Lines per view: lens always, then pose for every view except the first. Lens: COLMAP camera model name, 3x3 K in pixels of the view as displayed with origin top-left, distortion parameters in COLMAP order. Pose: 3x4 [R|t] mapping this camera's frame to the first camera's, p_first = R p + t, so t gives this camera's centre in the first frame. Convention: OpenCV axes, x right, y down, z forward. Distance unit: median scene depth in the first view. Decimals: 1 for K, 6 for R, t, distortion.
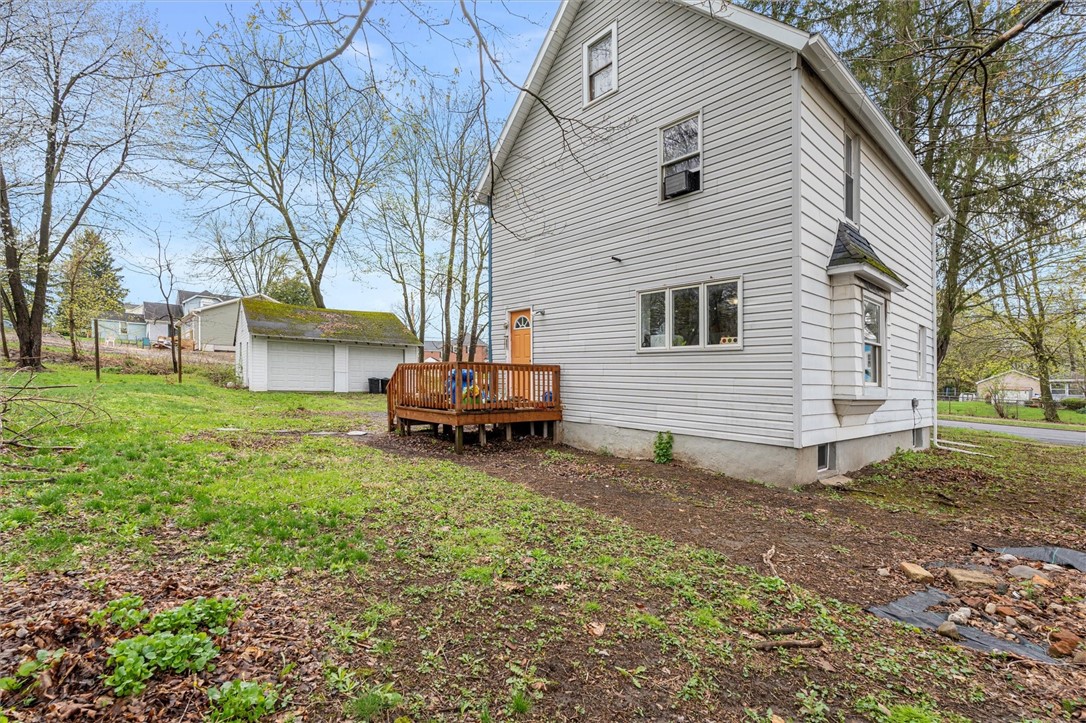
lens RADIAL K [[483.7, 0, 543.0], [0, 483.7, 361.5], [0, 0, 1]] dist [-0.002524, -0.000504]
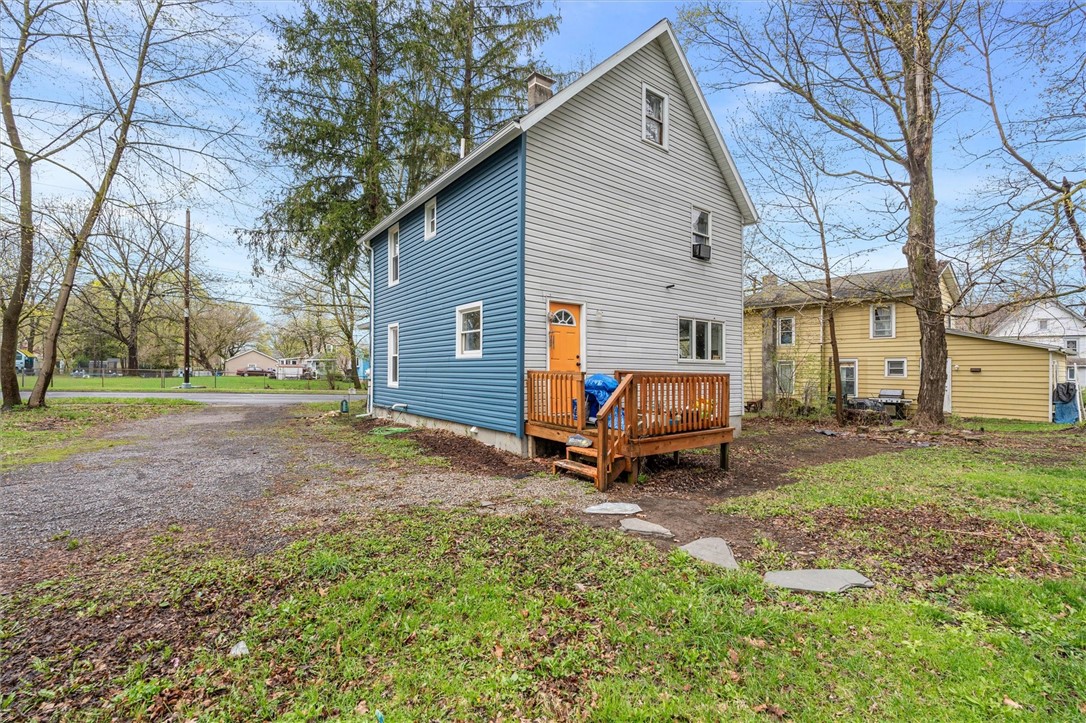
lens RADIAL K [[483.7, 0, 543.0], [0, 483.7, 361.5], [0, 0, 1]] dist [-0.002524, -0.000504]
pose [[0.073009, 0.024827, 0.997022, -1.044823], [-0.026419, 0.999387, -0.022951, 0.018723], [-0.996981, -0.024664, 0.073620, 1.151339]]
